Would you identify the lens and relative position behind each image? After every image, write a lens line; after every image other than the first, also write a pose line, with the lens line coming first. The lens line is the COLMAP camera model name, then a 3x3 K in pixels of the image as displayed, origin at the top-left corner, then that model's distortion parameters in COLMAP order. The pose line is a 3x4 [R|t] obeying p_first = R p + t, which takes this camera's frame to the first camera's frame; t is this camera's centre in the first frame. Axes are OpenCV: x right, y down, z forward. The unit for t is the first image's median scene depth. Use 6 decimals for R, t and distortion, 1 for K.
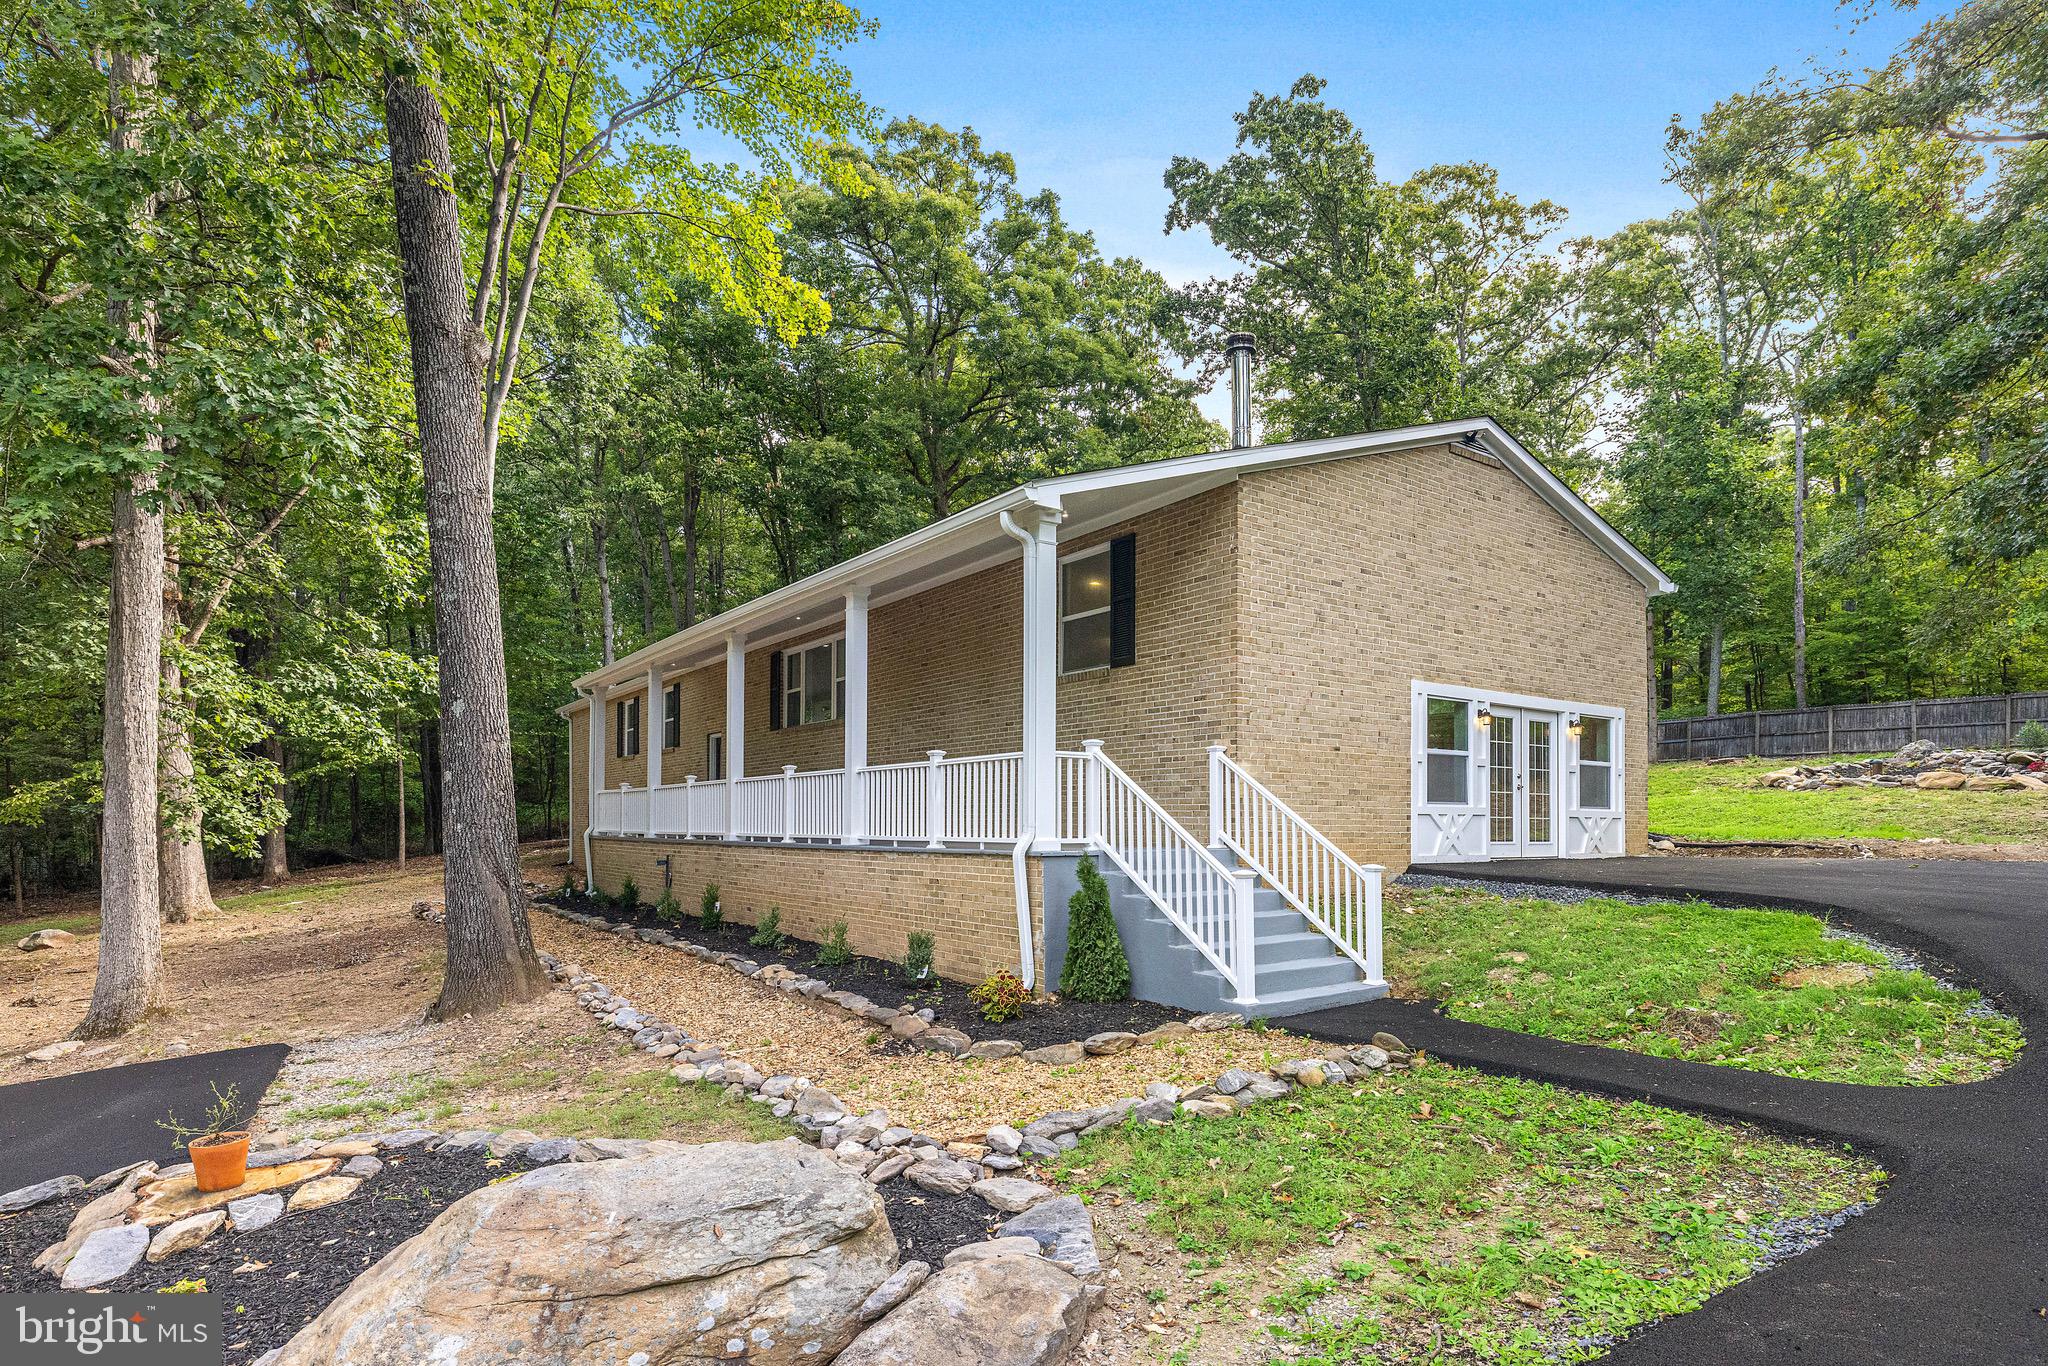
lens RADIAL K [[1087.1, 0, 1010.6], [0, 1087.1, 742.6], [0, 0, 1]] dist [0.000714, -0.000202]
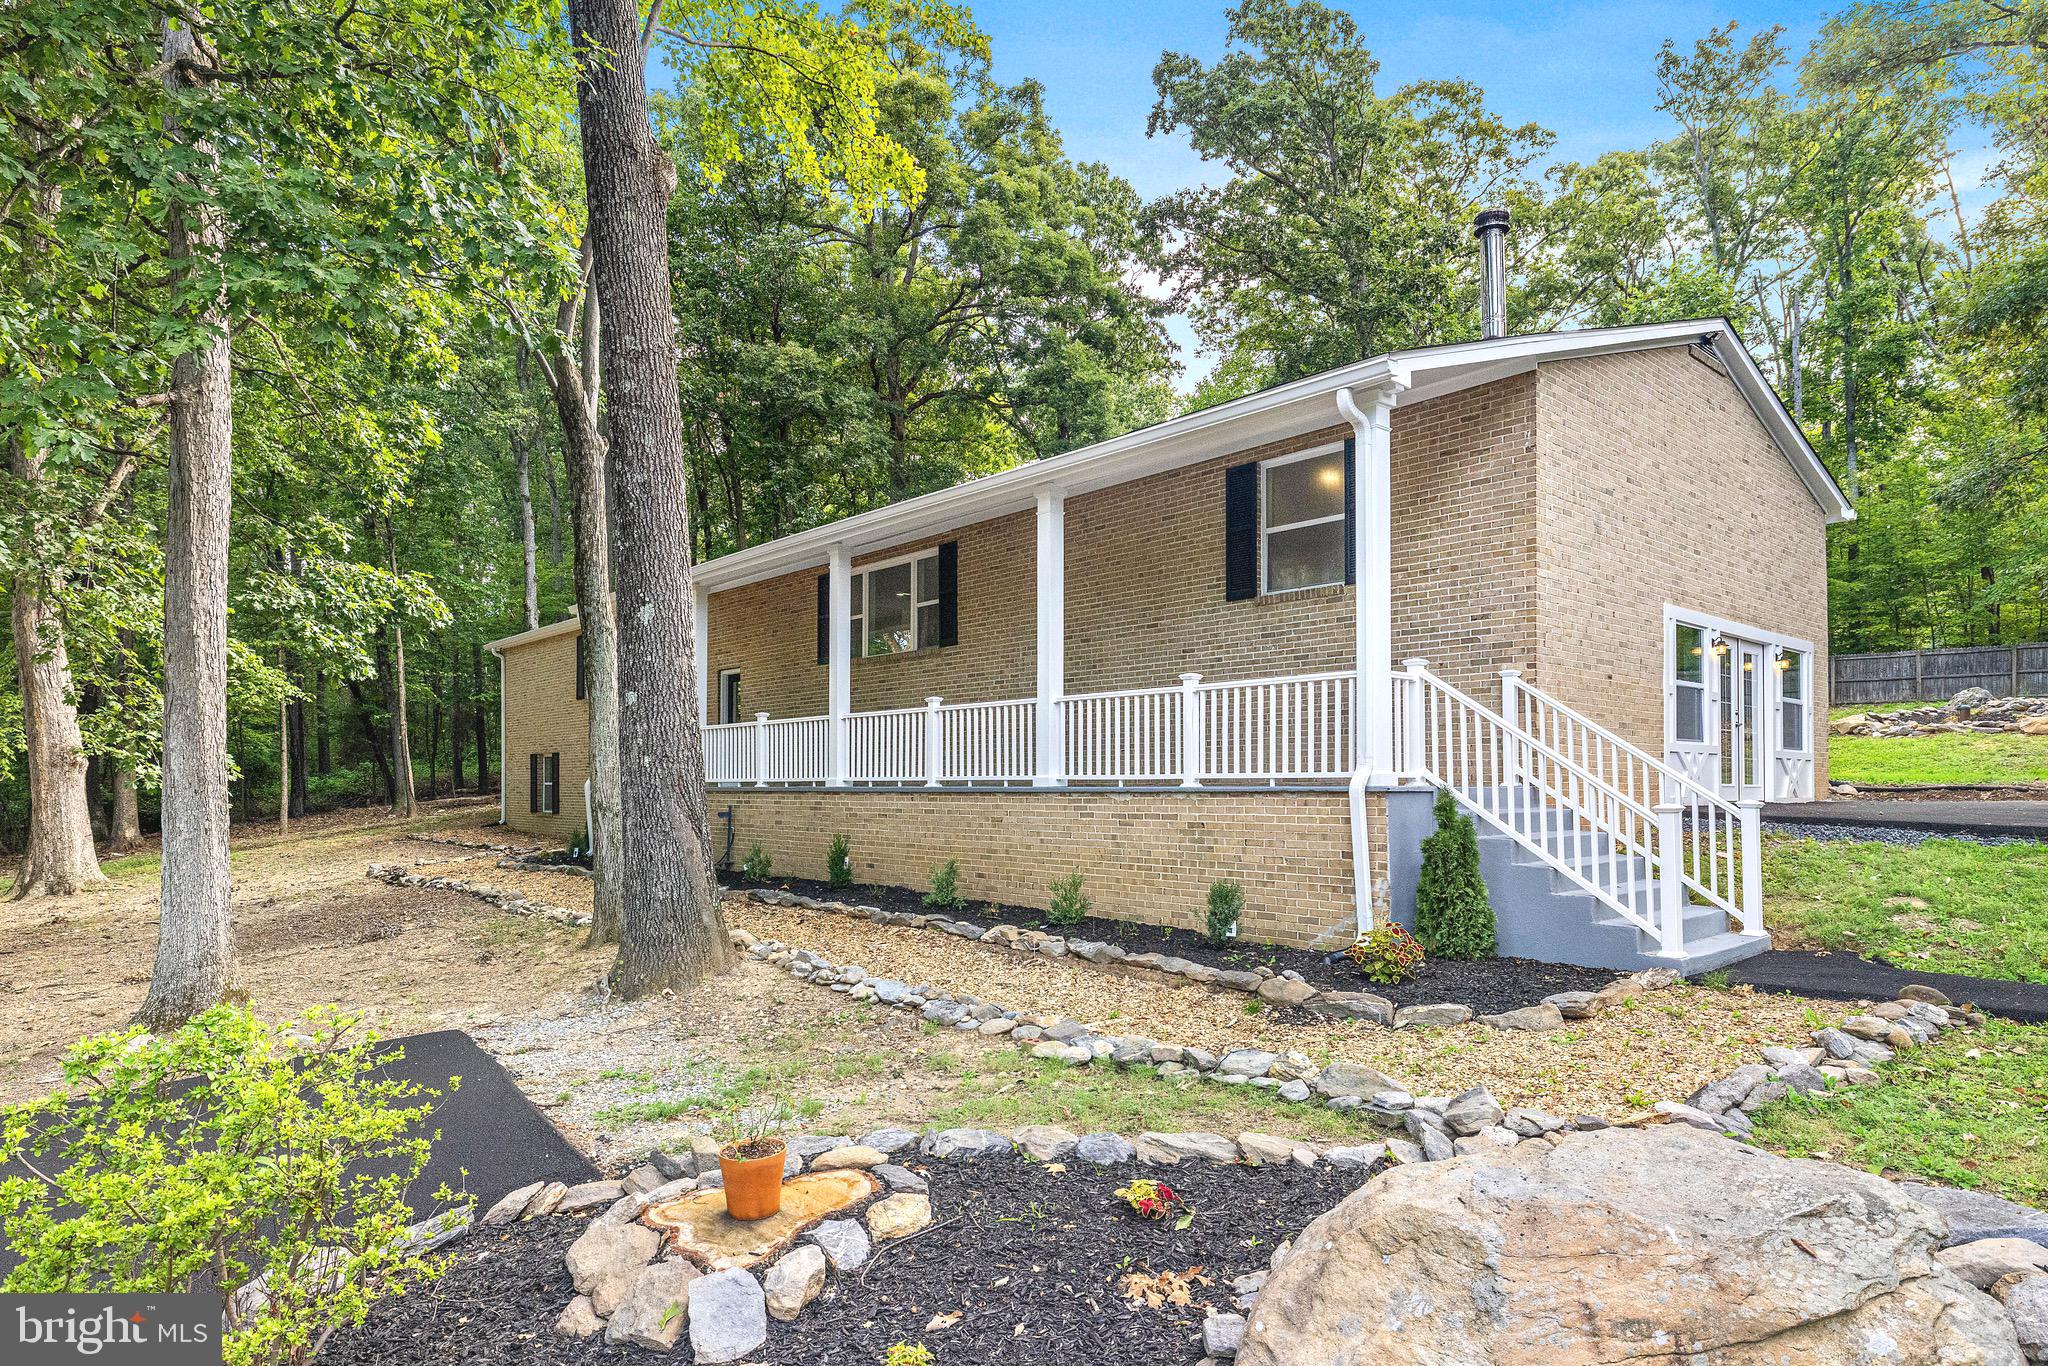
lens RADIAL K [[1183.5, 0, 1025.7], [0, 1183.5, 694.6], [0, 0, 1]] dist [0.002460, 0.001129]
pose [[0.995081, 0.005752, 0.098901, -0.234133], [-0.005688, 0.999983, -0.000934, 0.020528], [-0.098905, 0.000367, 0.995097, 0.066449]]
